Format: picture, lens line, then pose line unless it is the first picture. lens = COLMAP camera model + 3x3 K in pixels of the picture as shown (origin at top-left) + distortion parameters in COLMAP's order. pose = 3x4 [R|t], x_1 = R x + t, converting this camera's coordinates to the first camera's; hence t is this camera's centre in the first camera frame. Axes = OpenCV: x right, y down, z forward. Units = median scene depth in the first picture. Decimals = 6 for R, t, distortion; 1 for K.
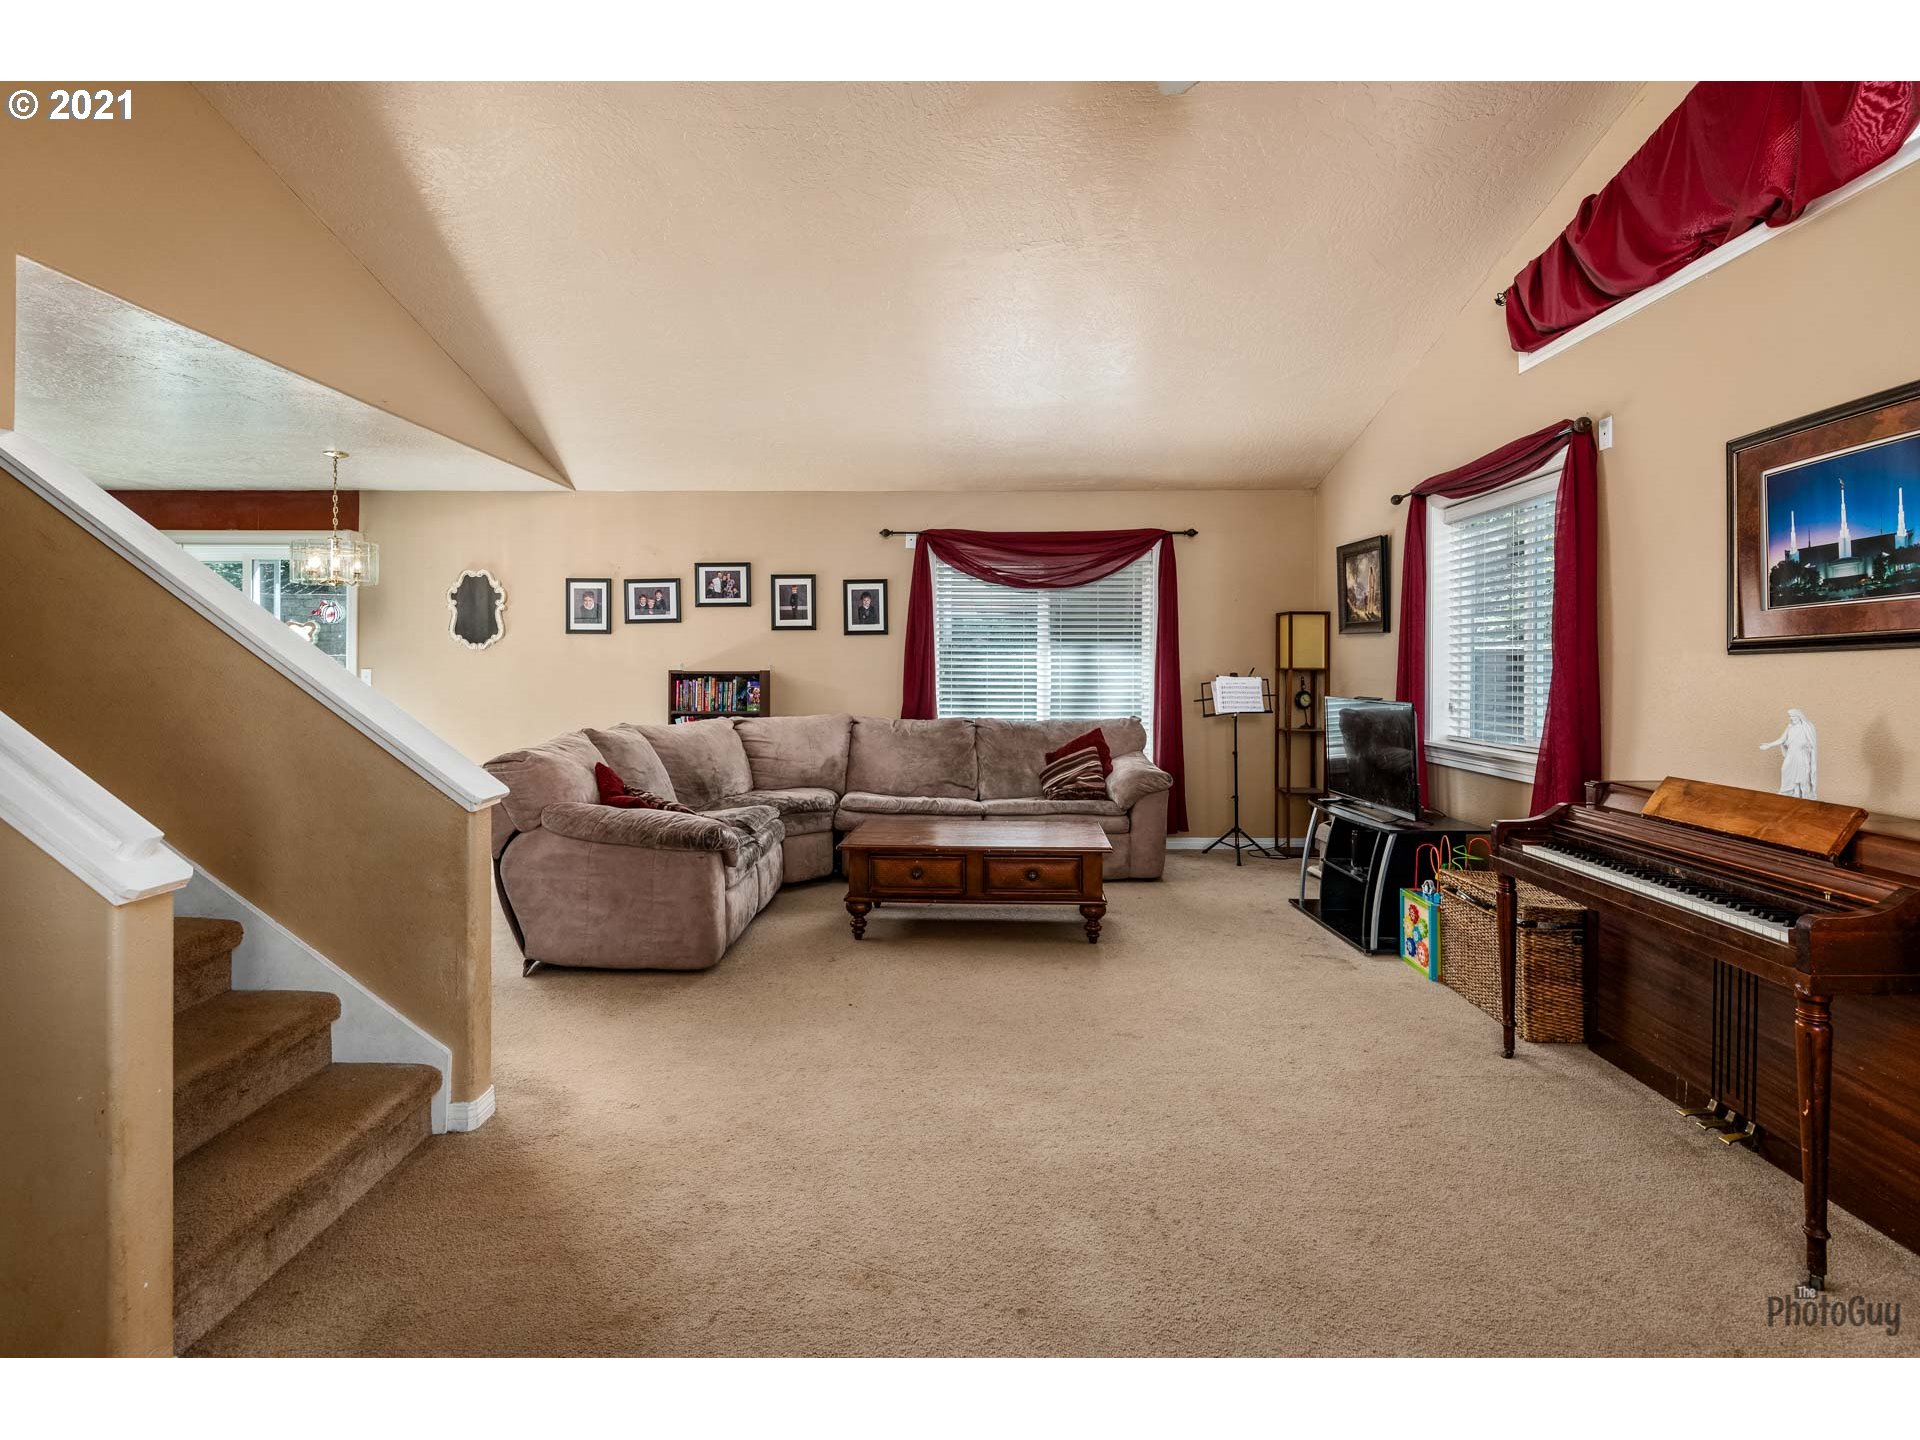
lens RADIAL K [[961.2, 0, 970.0], [0, 961.2, 664.4], [0, 0, 1]] dist [0.015626, -0.015203]
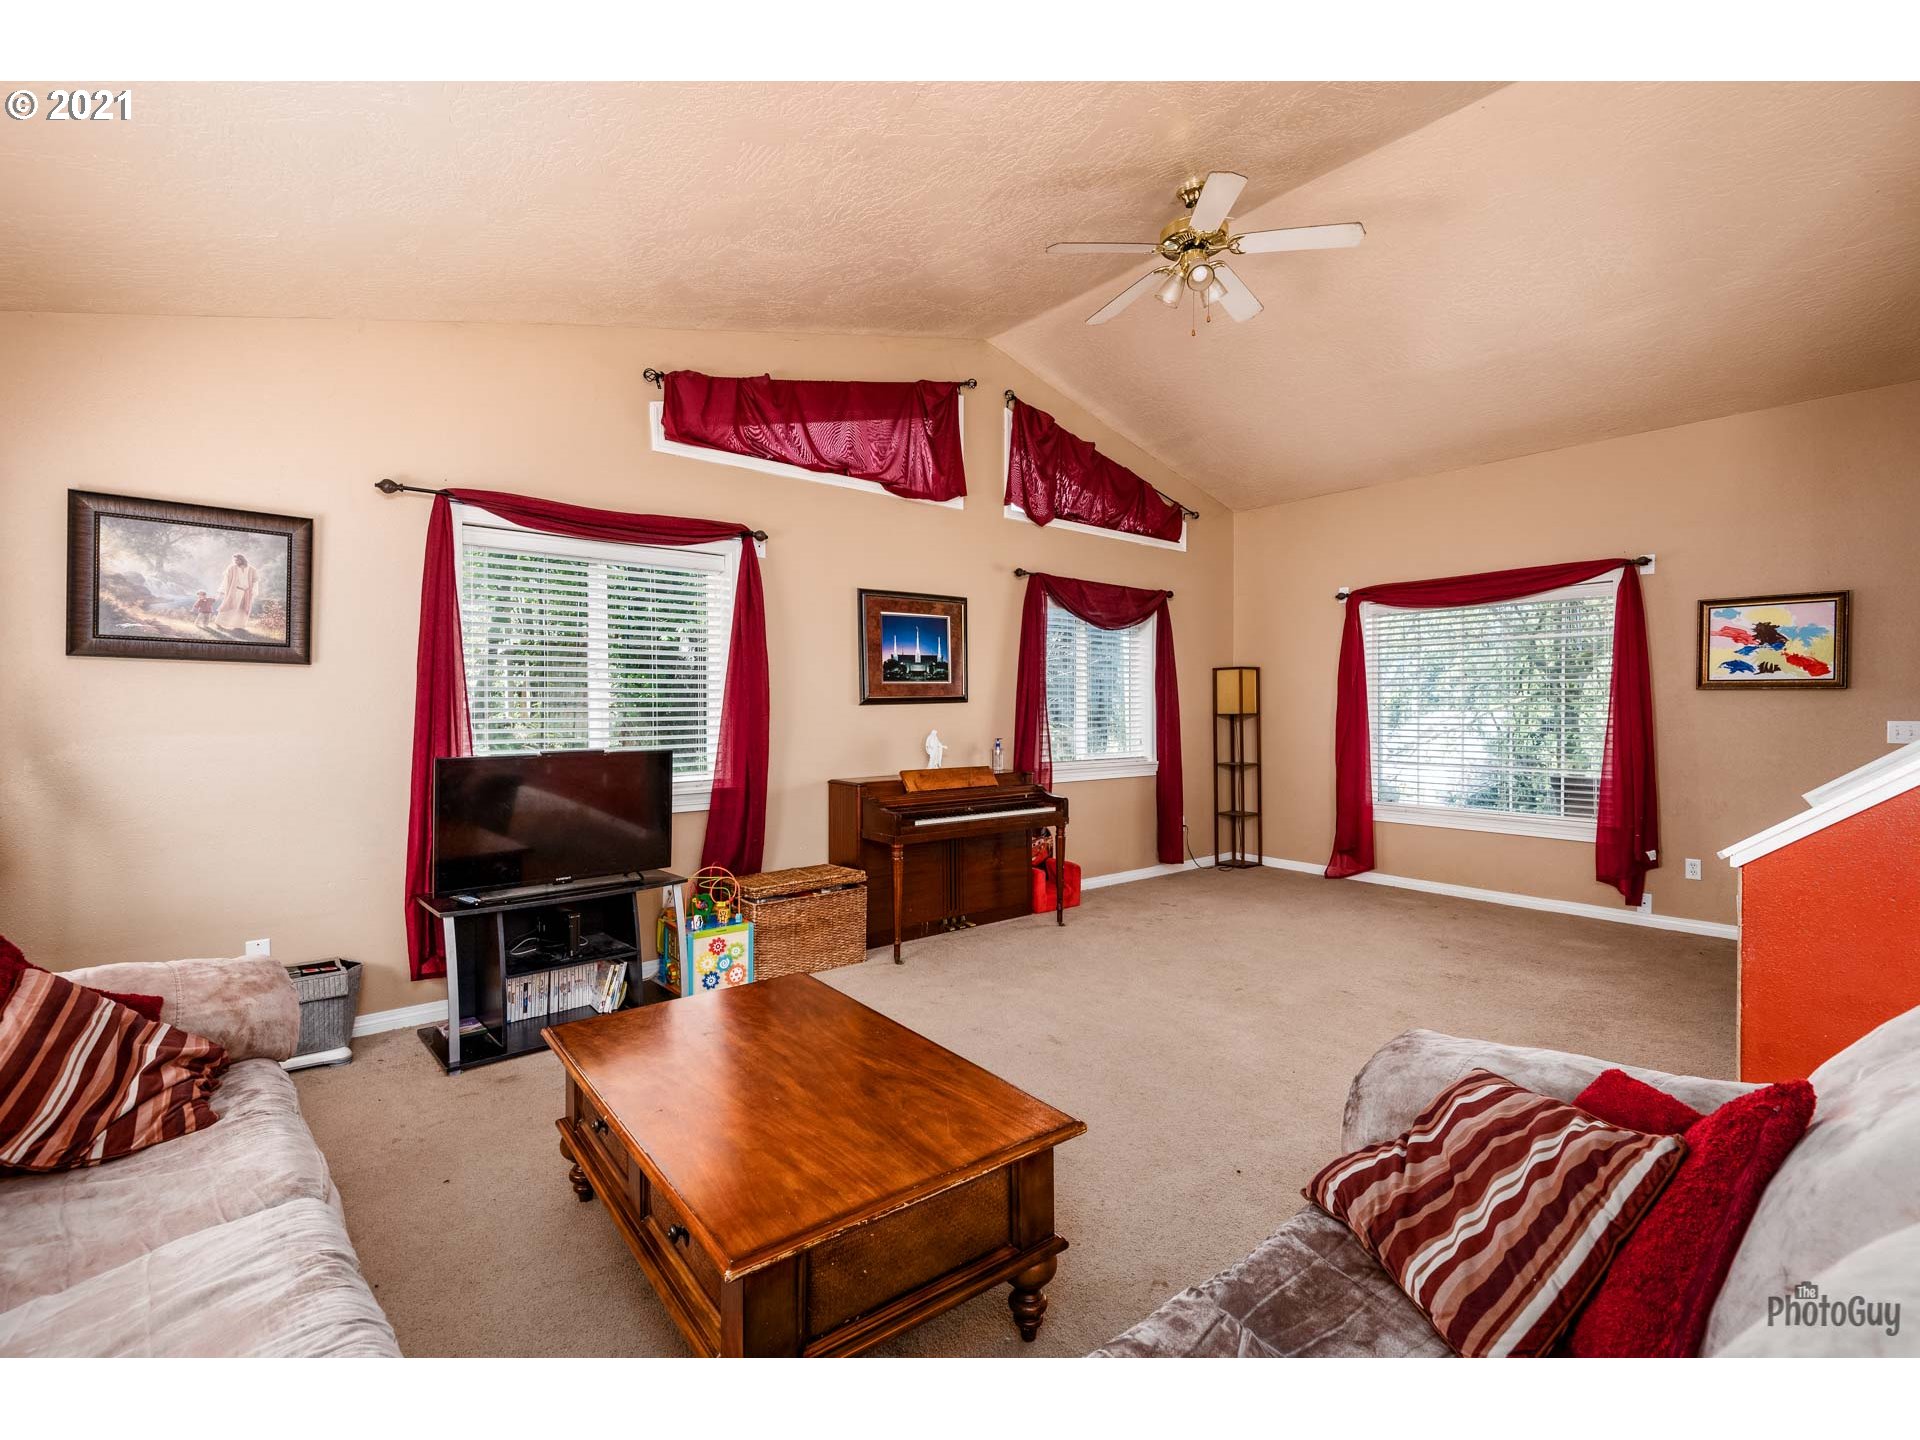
lens RADIAL K [[851.0, 0, 949.4], [0, 851.0, 714.2], [0, 0, 1]] dist [0.002789, -0.002018]
pose [[-0.634205, -0.008372, 0.773120, -0.612491], [-0.002088, 0.999956, 0.009116, -0.007652], [-0.773162, 0.004167, -0.634194, 2.016145]]
